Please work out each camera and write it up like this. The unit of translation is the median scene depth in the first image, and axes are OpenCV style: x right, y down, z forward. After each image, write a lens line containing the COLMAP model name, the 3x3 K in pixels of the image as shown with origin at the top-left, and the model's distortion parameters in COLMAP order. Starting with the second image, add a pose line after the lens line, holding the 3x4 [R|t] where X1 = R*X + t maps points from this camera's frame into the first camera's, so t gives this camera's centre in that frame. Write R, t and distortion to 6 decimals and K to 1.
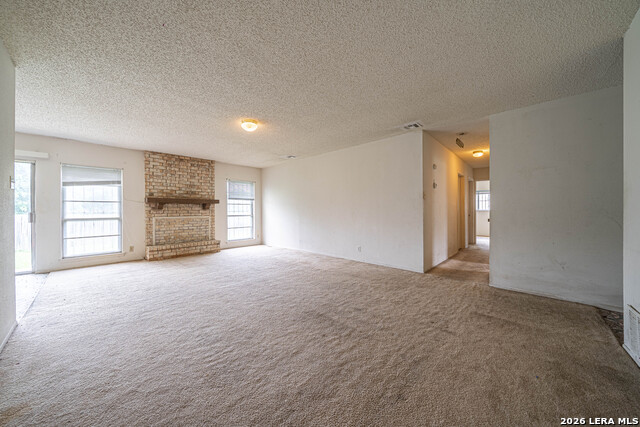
lens RADIAL K [[221.7, 0, 318.4], [0, 221.7, 207.7], [0, 0, 1]] dist [-0.007257, 0.000235]
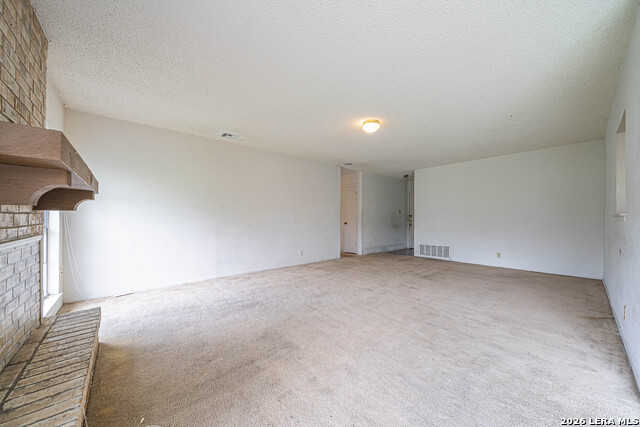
lens RADIAL K [[233.3, 0, 319.3], [0, 233.3, 216.7], [0, 0, 1]] dist [-0.000676, -0.001268]
pose [[0.105069, 0.009593, 0.994419, -0.886434], [-0.017265, 0.999820, -0.007821, 0.014152], [-0.994315, -0.016347, 0.105215, 0.754393]]
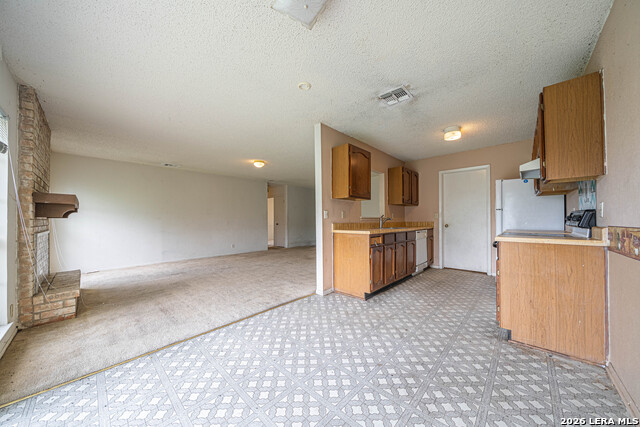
lens RADIAL K [[221.7, 0, 317.5], [0, 221.7, 217.5], [0, 0, 1]] dist [-0.007257, 0.000235]
pose [[-0.002496, 0.016695, 0.999858, -1.239439], [-0.007254, 0.999834, -0.016712, 0.012664], [-0.999971, -0.007295, -0.002374, 0.407348]]
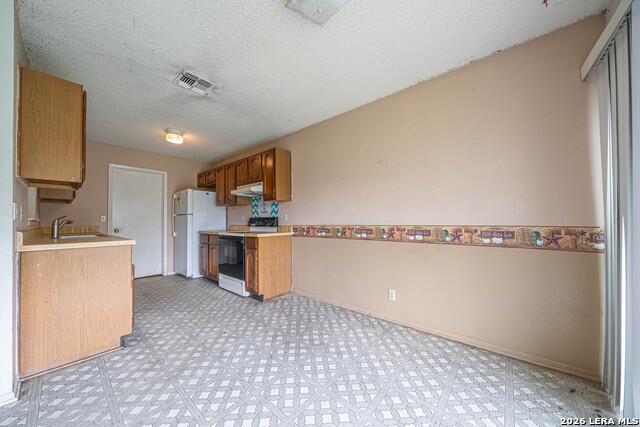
lens RADIAL K [[221.7, 0, 315.3], [0, 221.7, 218.3], [0, 0, 1]] dist [-0.007257, 0.000235]
pose [[-0.998523, 0.011258, -0.053154, -0.955964], [0.012622, 0.999598, -0.025399, 0.013350], [0.052847, -0.026033, -0.998263, 0.682070]]
